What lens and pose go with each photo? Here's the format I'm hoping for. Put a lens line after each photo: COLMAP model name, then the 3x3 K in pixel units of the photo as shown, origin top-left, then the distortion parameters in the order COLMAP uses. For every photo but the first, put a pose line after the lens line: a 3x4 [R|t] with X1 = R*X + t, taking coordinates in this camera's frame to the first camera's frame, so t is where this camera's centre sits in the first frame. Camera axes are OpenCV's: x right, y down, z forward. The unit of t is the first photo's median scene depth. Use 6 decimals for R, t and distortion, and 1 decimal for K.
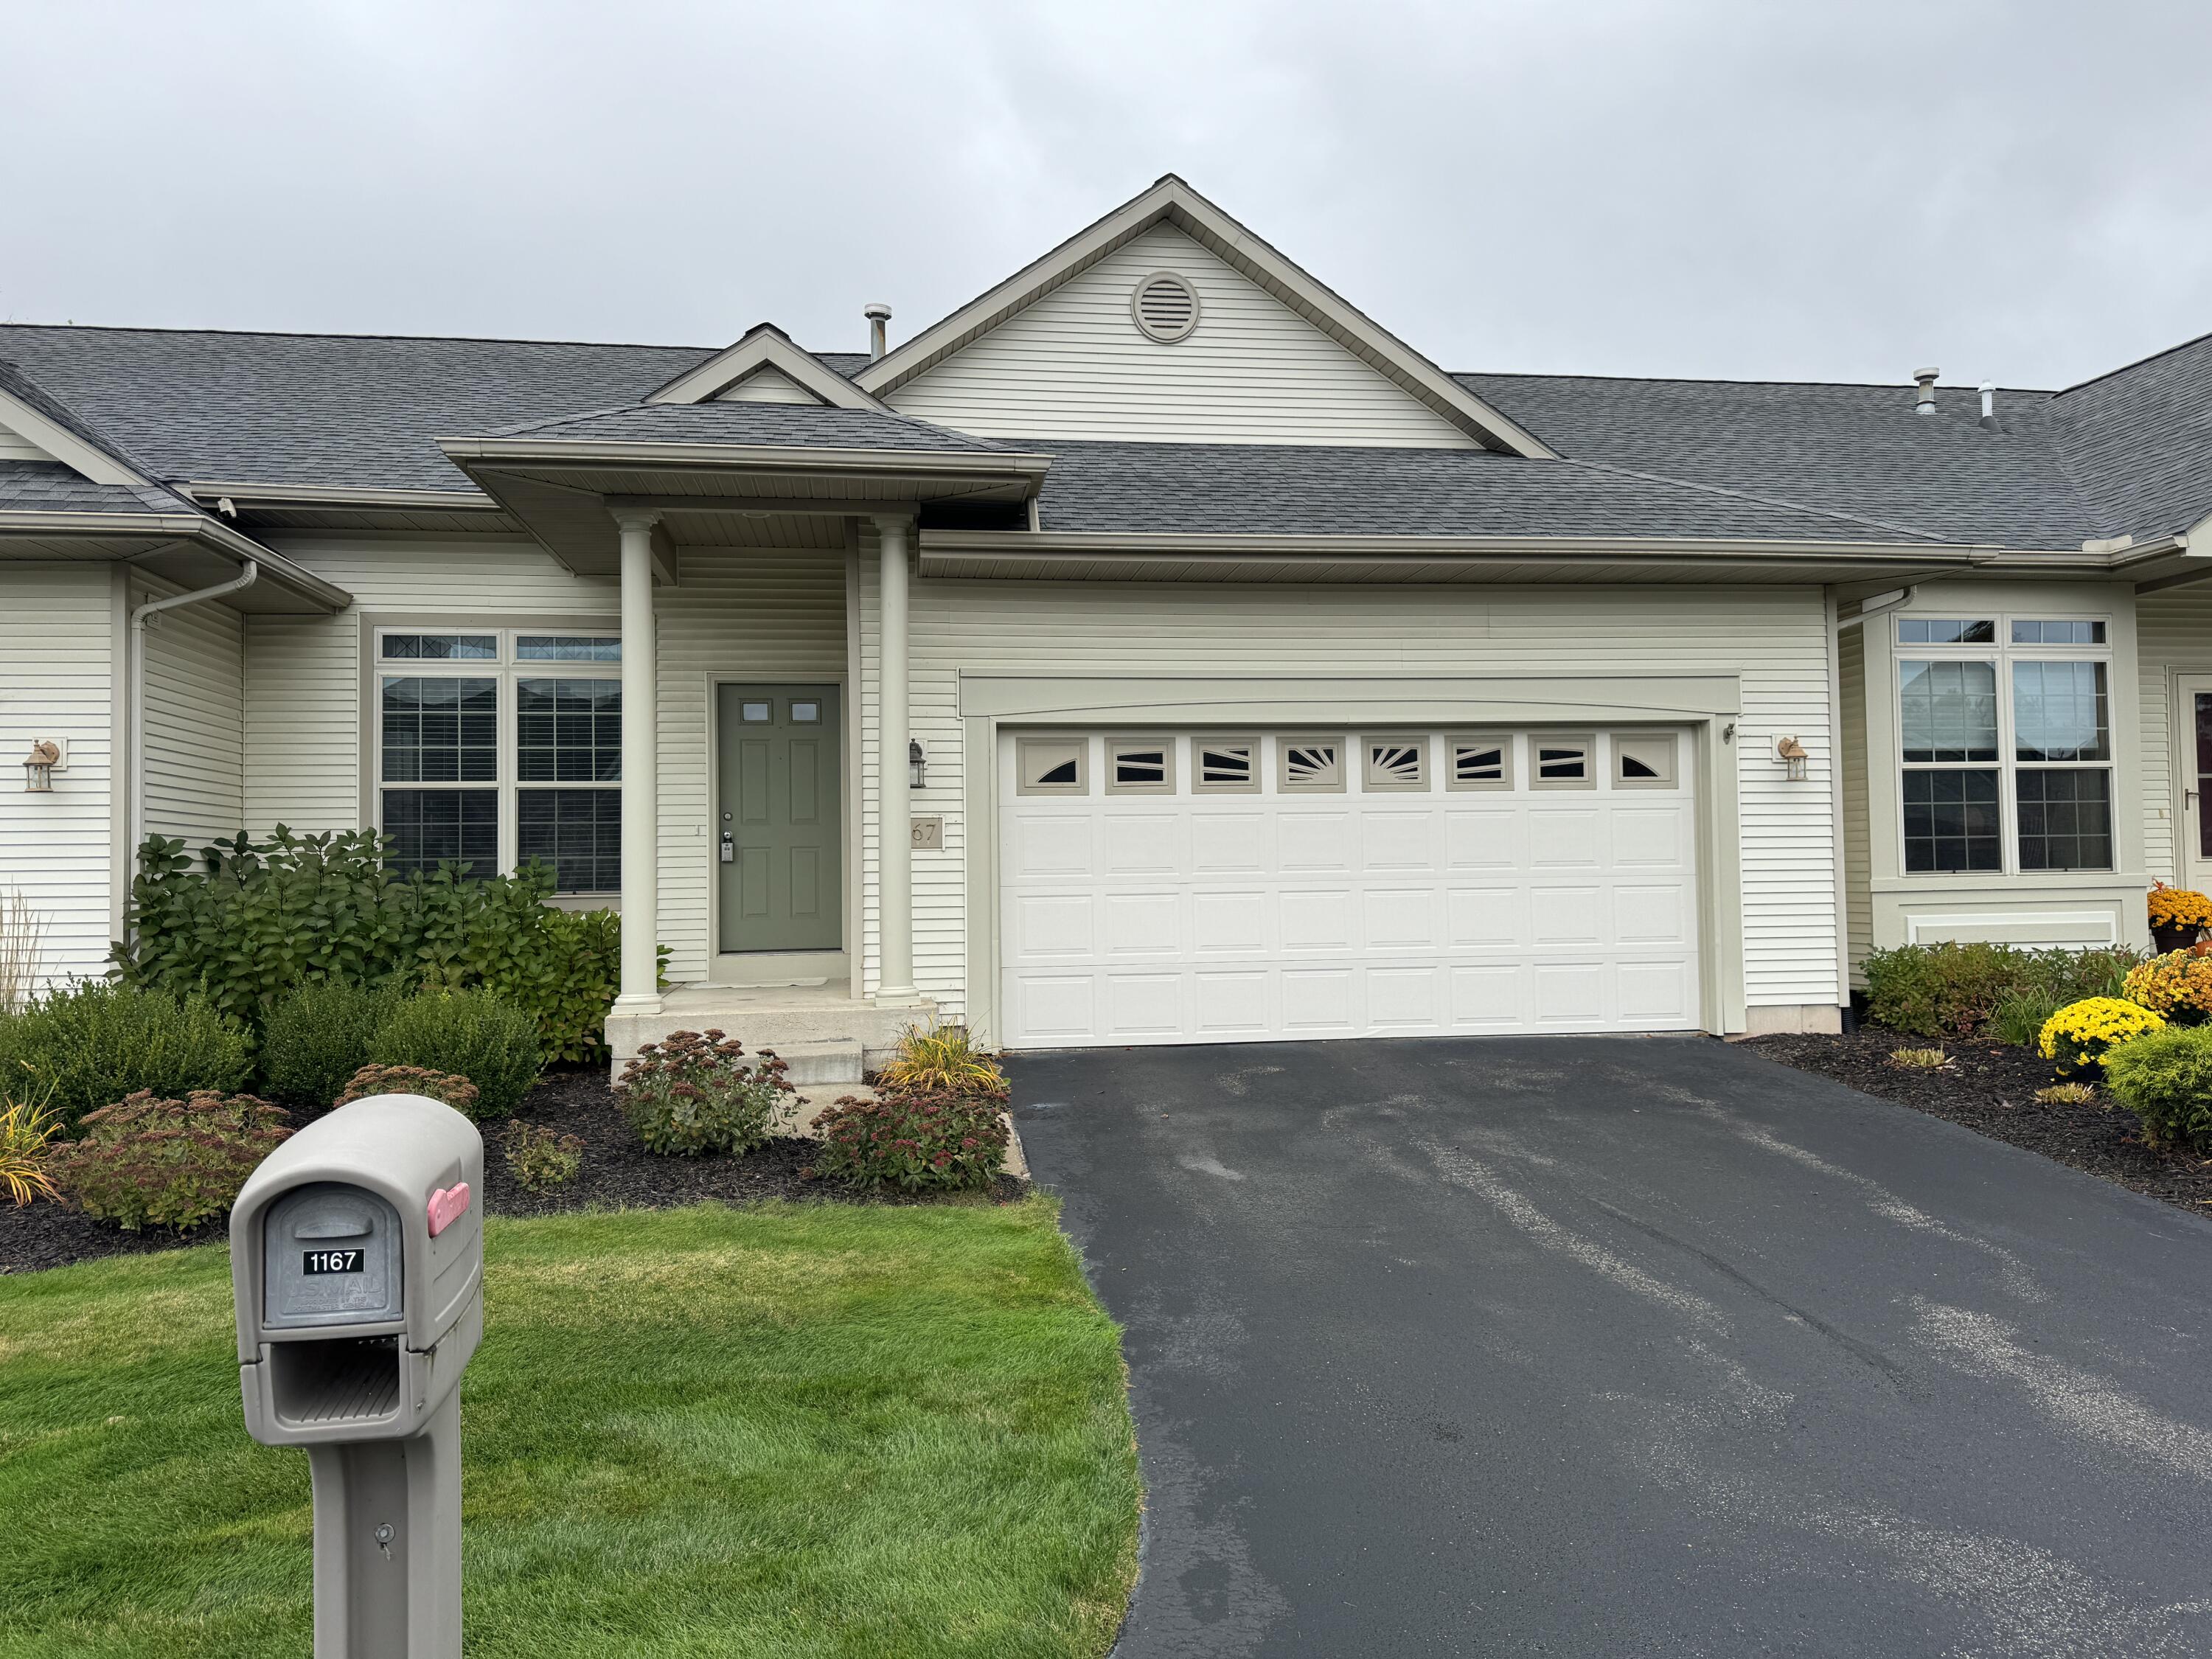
lens RADIAL K [[1548.8, 0, 1099.5], [0, 1548.8, 843.7], [0, 0, 1]] dist [0.053966, -0.007539]
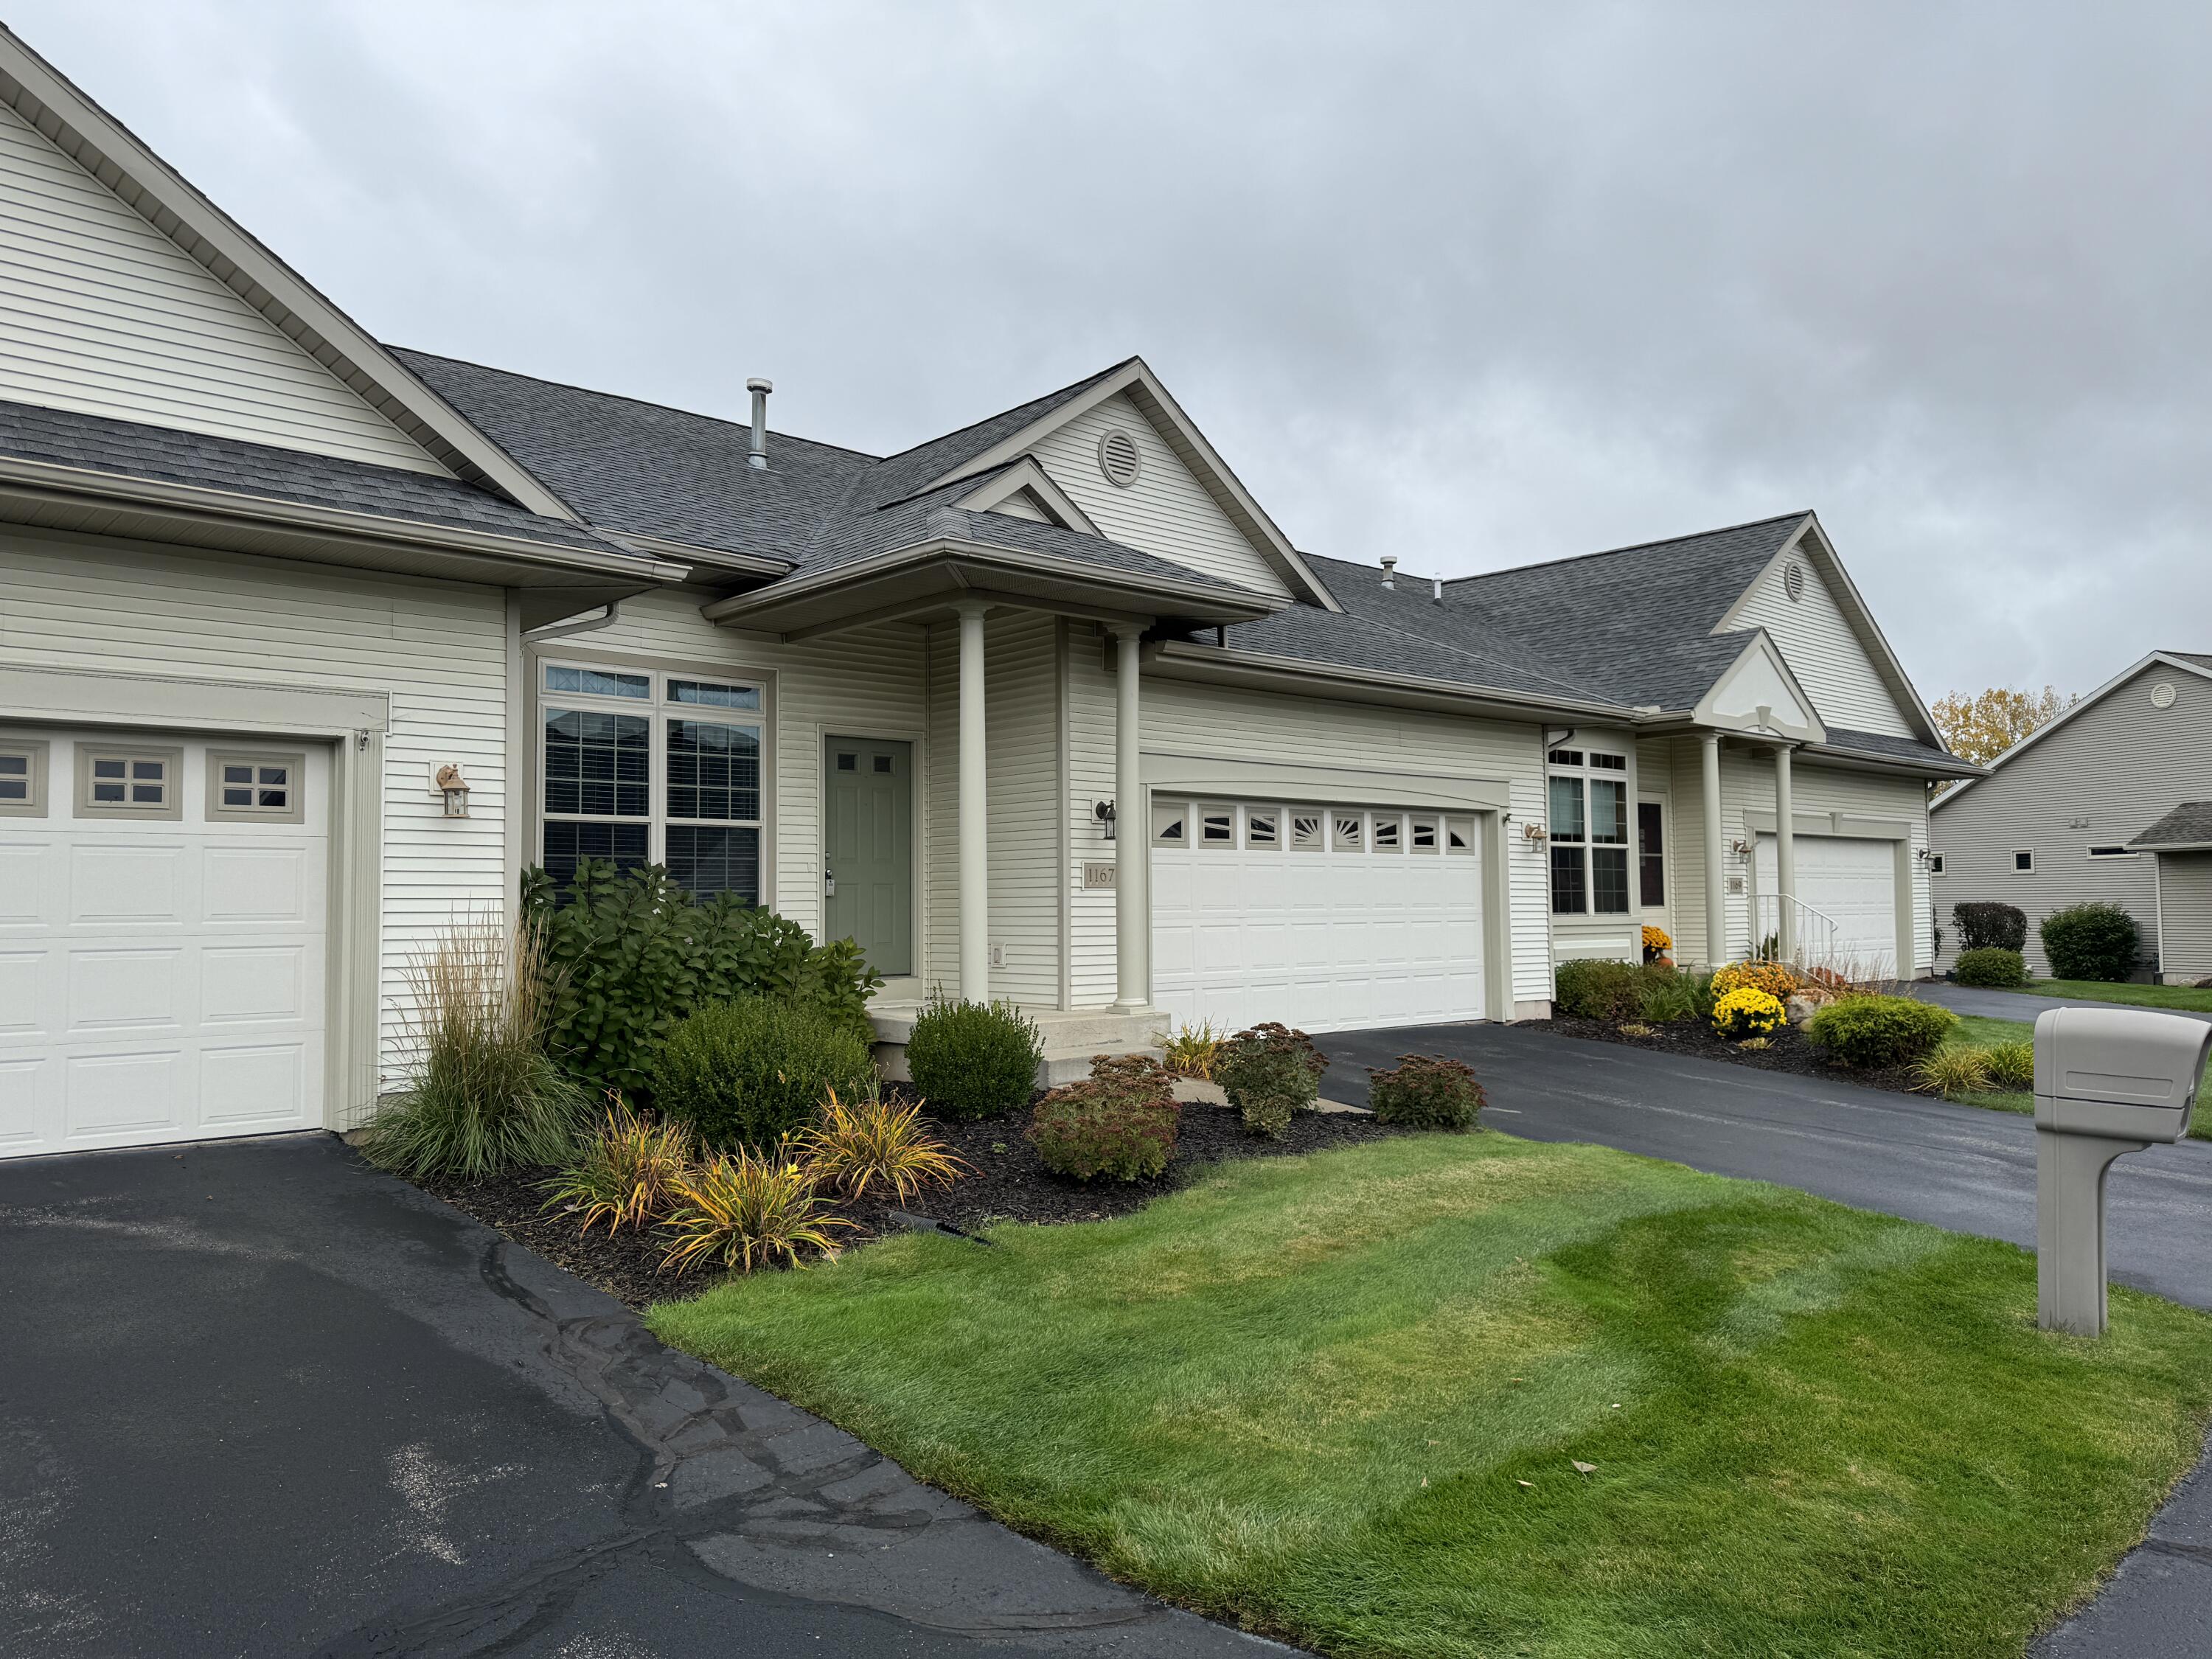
lens RADIAL K [[1548.8, 0, 1105.8], [0, 1548.8, 816.7], [0, 0, 1]] dist [0.053966, -0.007539]
pose [[0.839112, 0.040958, 0.542415, -0.699556], [-0.017537, 0.998680, -0.048282, 0.005044], [-0.543676, 0.031002, 0.838722, -0.035033]]
